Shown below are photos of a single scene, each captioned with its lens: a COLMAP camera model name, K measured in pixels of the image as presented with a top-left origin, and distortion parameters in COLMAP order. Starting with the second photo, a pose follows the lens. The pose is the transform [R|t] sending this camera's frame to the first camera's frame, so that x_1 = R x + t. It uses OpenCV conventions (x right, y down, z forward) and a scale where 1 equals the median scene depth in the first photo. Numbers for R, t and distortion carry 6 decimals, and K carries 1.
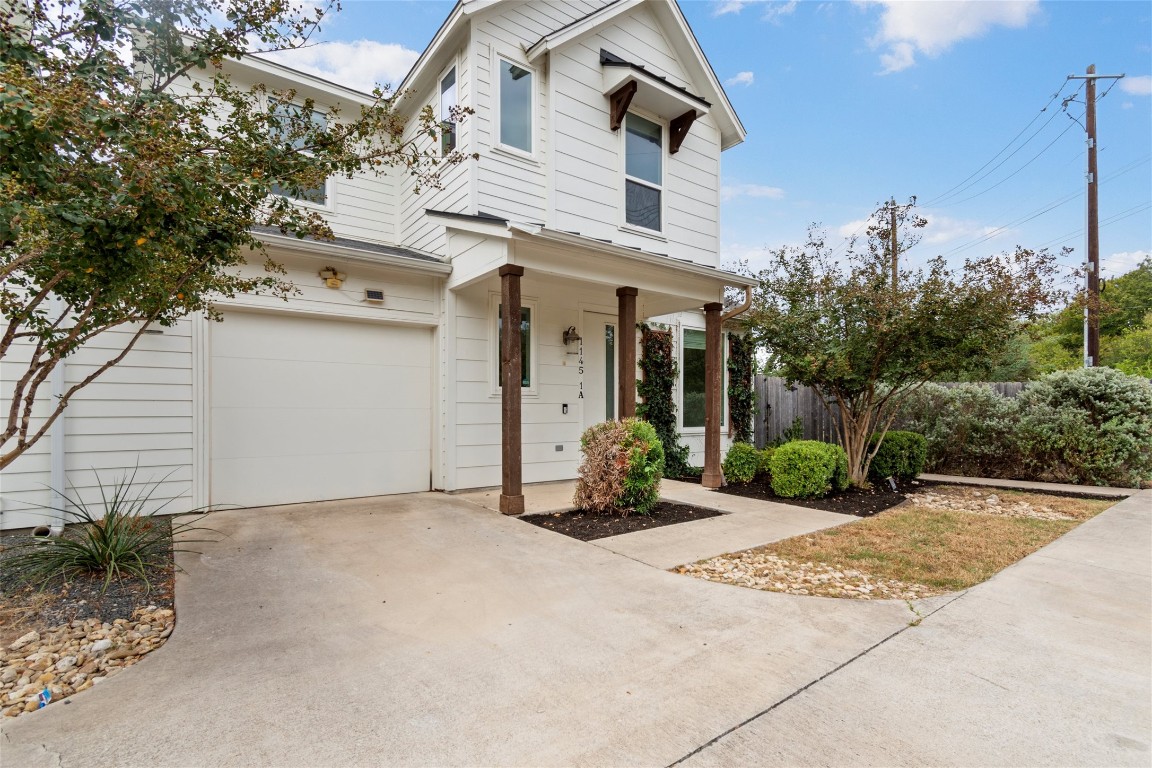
lens RADIAL K [[533.3, 0, 583.6], [0, 533.3, 406.6], [0, 0, 1]] dist [0.001397, -0.000142]
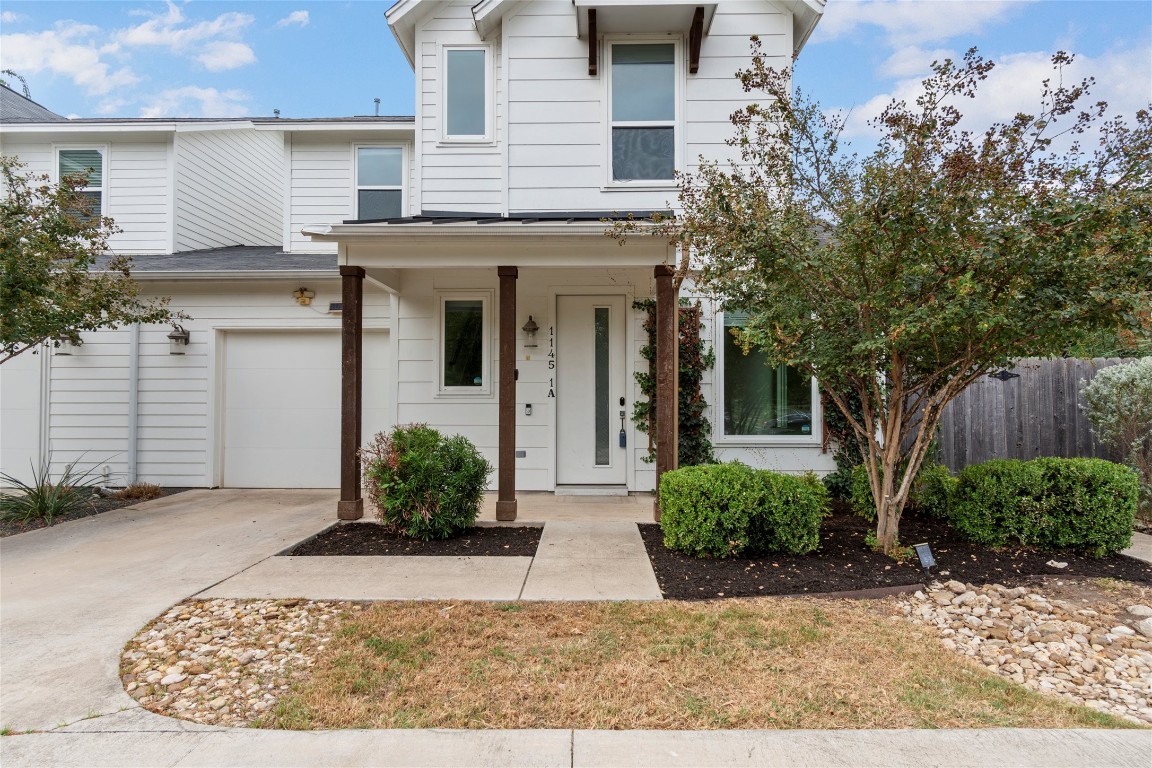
lens RADIAL K [[571.8, 0, 575.7], [0, 571.8, 384.3], [0, 0, 1]] dist [0.000700, -0.000689]
pose [[0.789211, -0.018330, -0.613849, 0.614225], [0.002466, 0.999641, -0.026679, -0.012319], [0.614117, 0.019542, 0.788973, 0.309821]]
